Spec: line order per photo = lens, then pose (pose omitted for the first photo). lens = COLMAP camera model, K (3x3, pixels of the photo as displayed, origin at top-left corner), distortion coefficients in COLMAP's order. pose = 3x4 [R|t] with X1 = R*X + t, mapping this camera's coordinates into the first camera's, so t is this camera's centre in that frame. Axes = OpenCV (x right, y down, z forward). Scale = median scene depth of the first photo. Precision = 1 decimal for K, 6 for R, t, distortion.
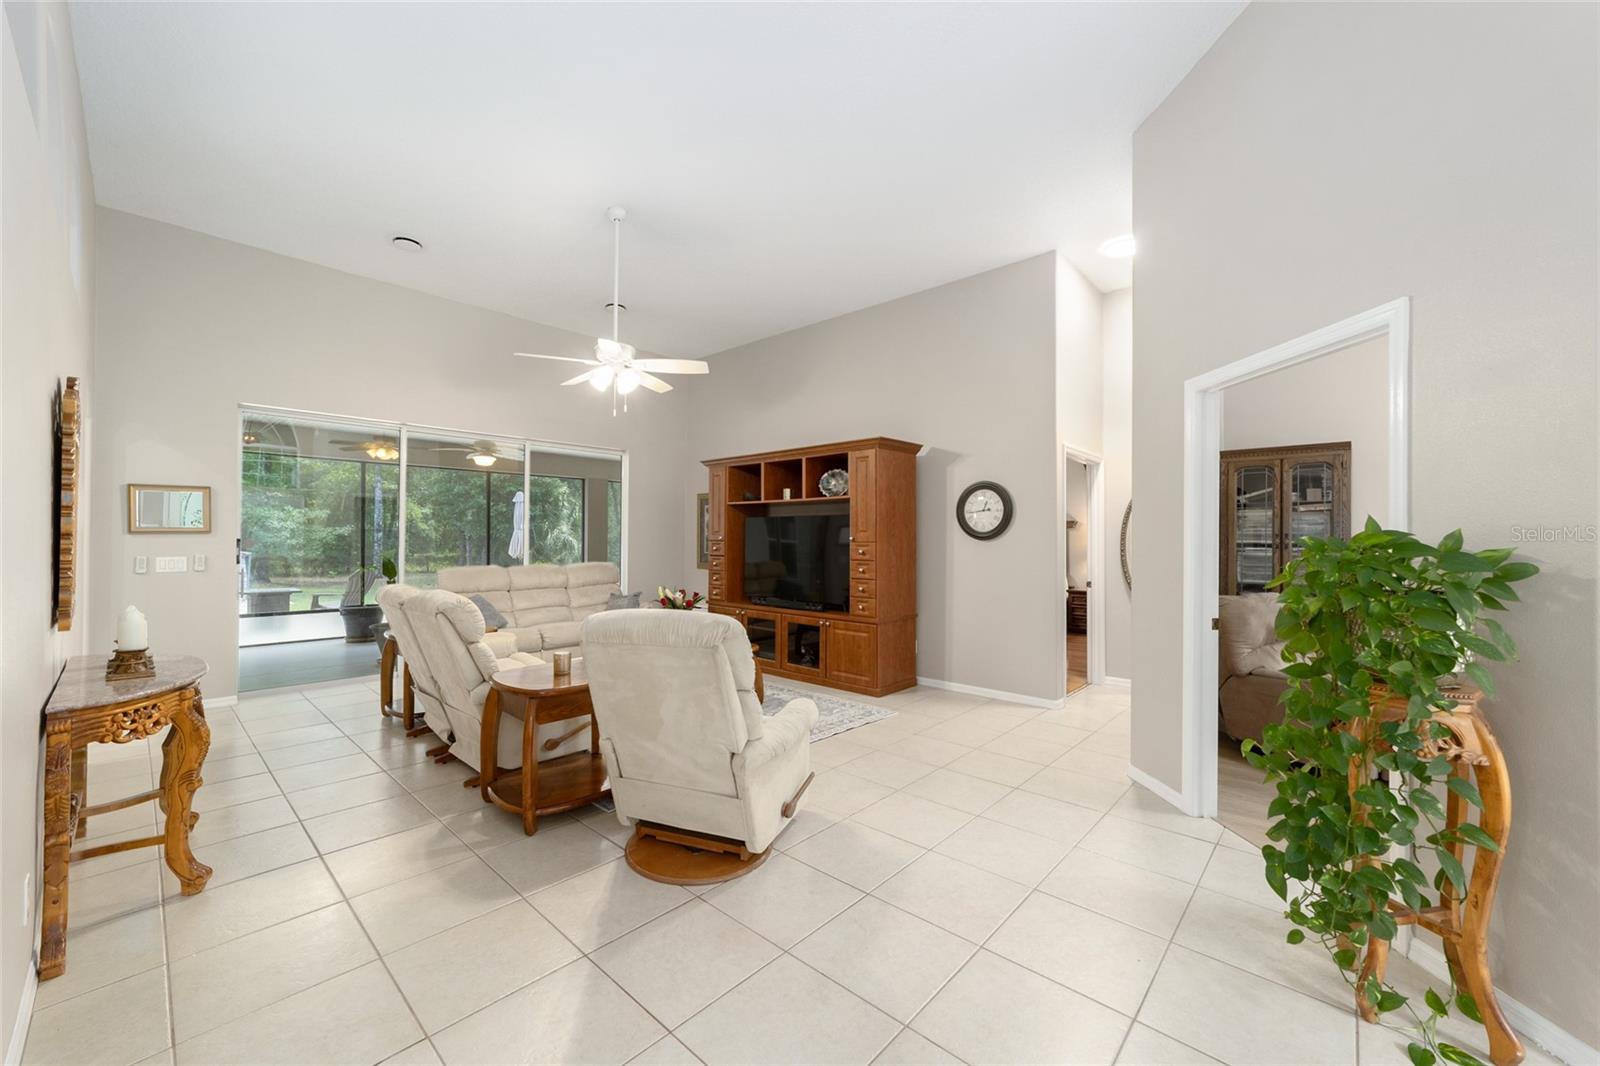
lens RADIAL K [[620.1, 0, 793.5], [0, 620.1, 531.9], [0, 0, 1]] dist [-0.007936, 0.004984]
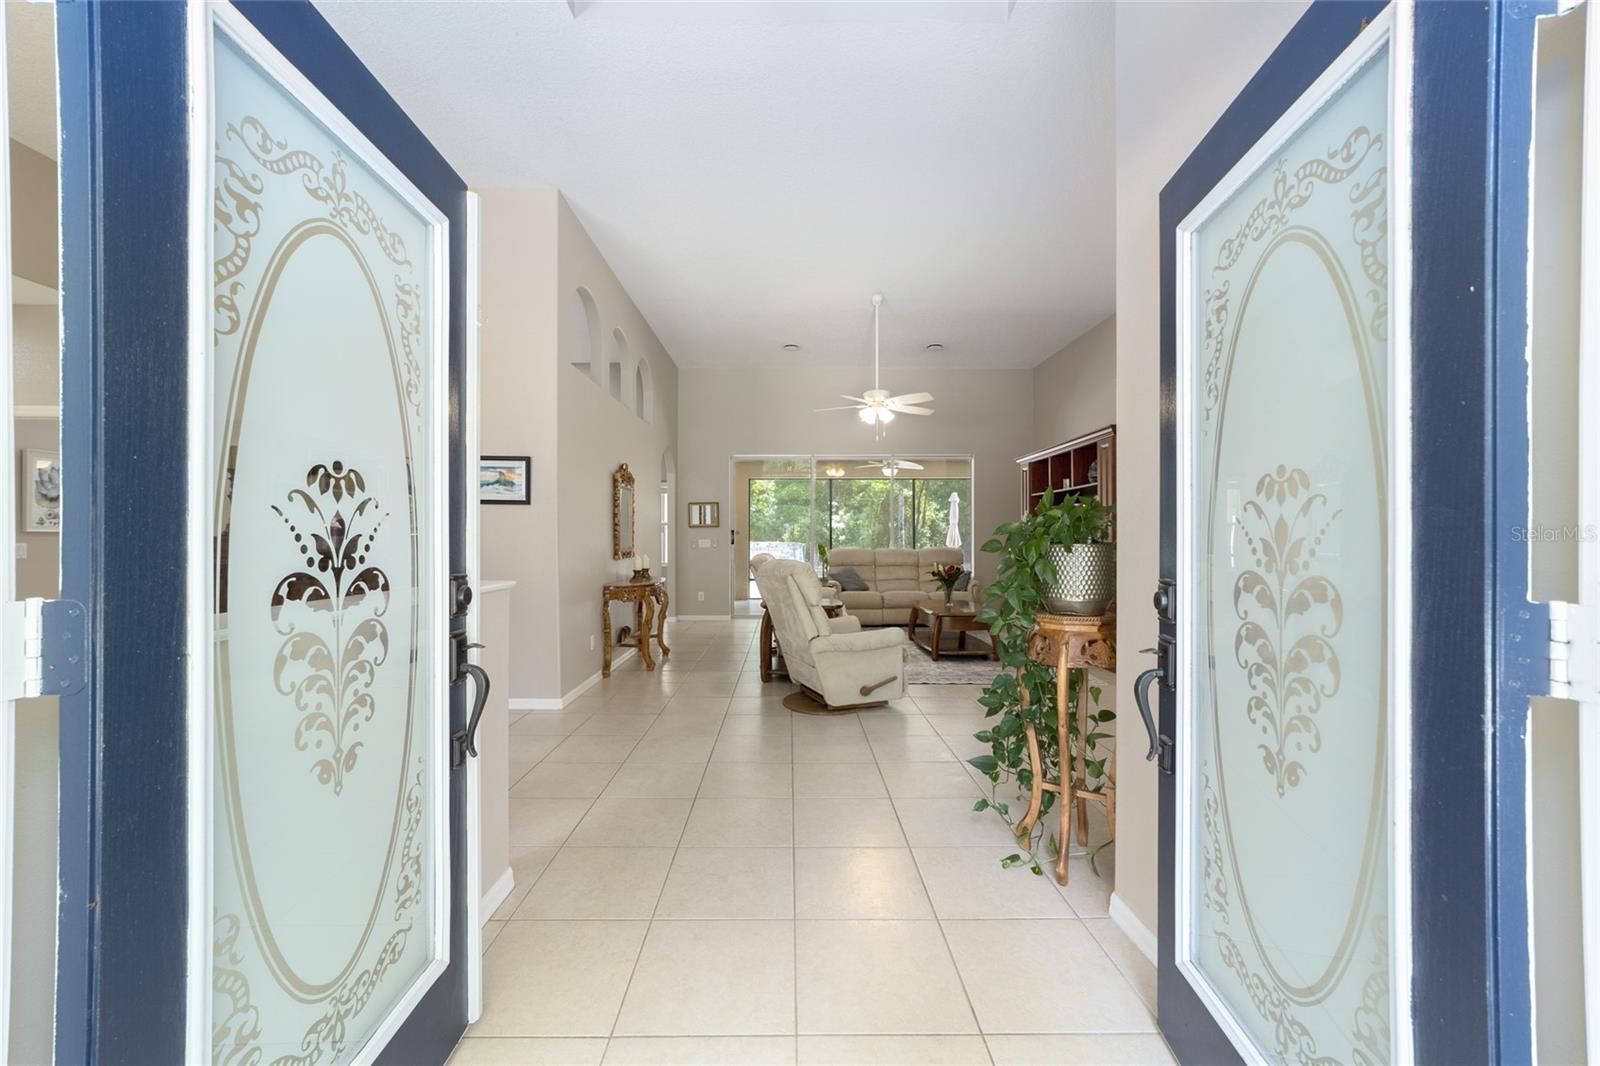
lens RADIAL K [[620.1, 0, 795.4], [0, 620.1, 534.4], [0, 0, 1]] dist [-0.007936, 0.004984]
pose [[0.686537, -0.009118, -0.727037, 0.494015], [0.014822, 0.999889, 0.001456, 0.021119], [0.726943, -0.011776, 0.686596, -0.103776]]
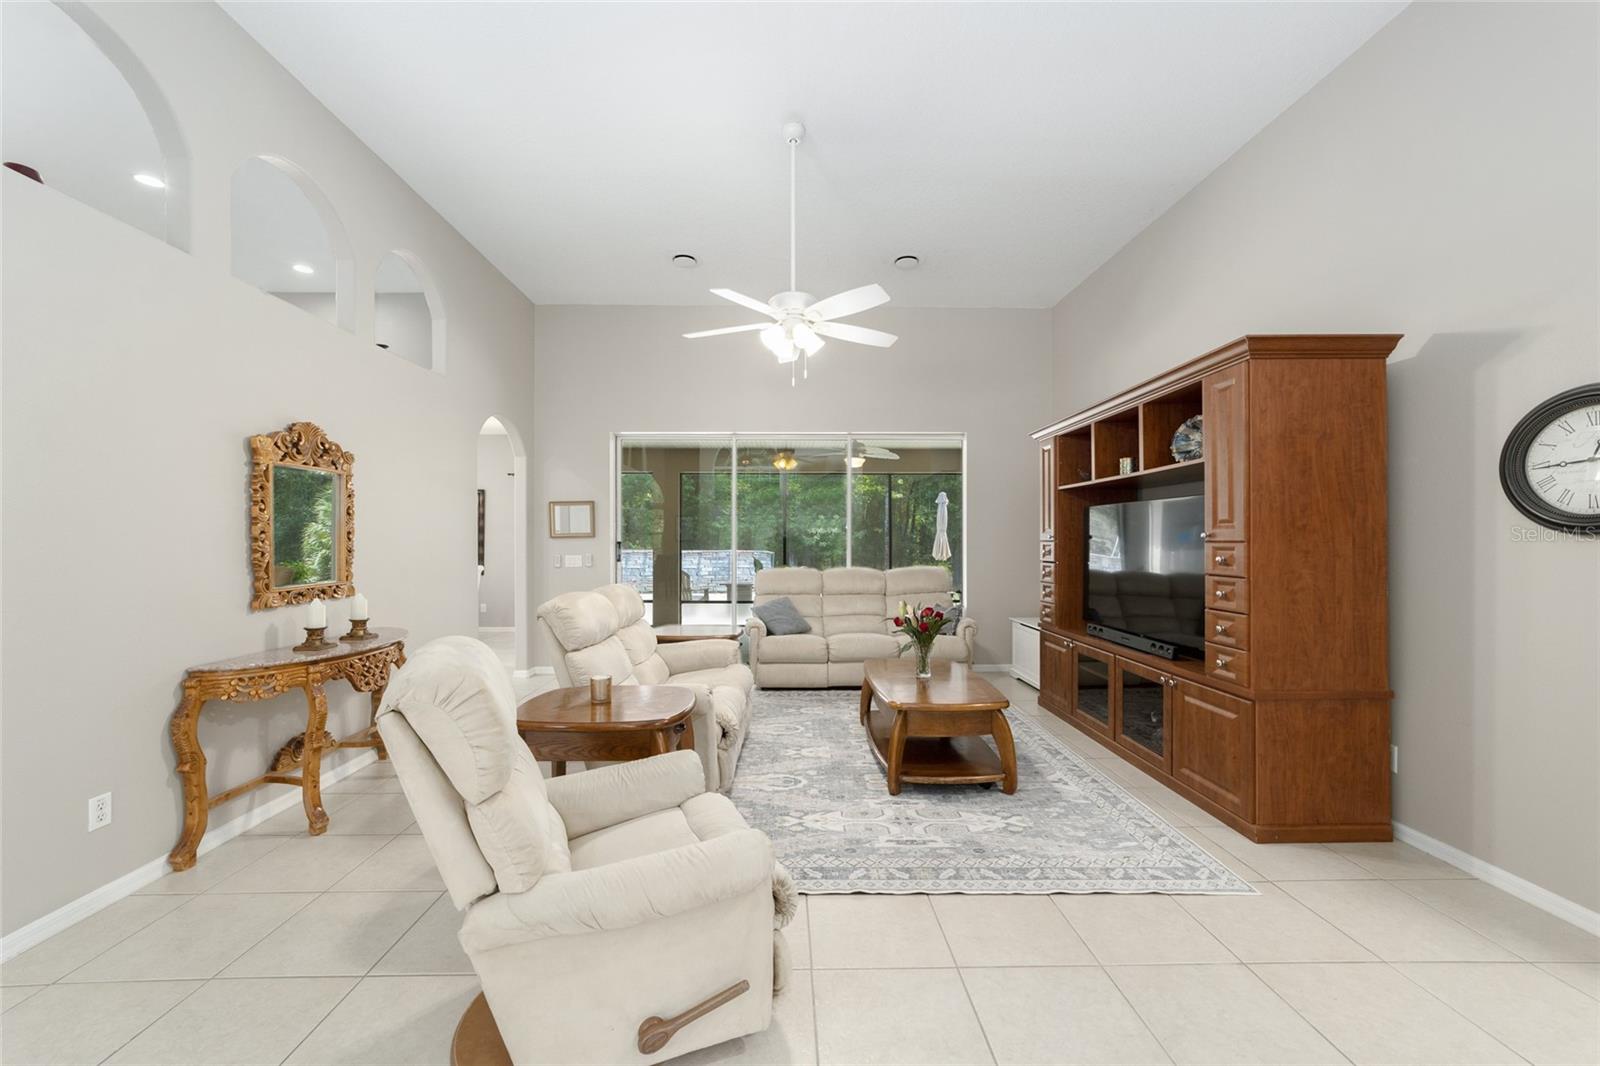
lens RADIAL K [[620.1, 0, 795.2], [0, 620.1, 537.1], [0, 0, 1]] dist [-0.007936, 0.004984]
pose [[0.695405, -0.010572, -0.718540, 0.227226], [0.014192, 0.999899, -0.000977, 0.007399], [0.718478, -0.009518, 0.695485, 0.345438]]
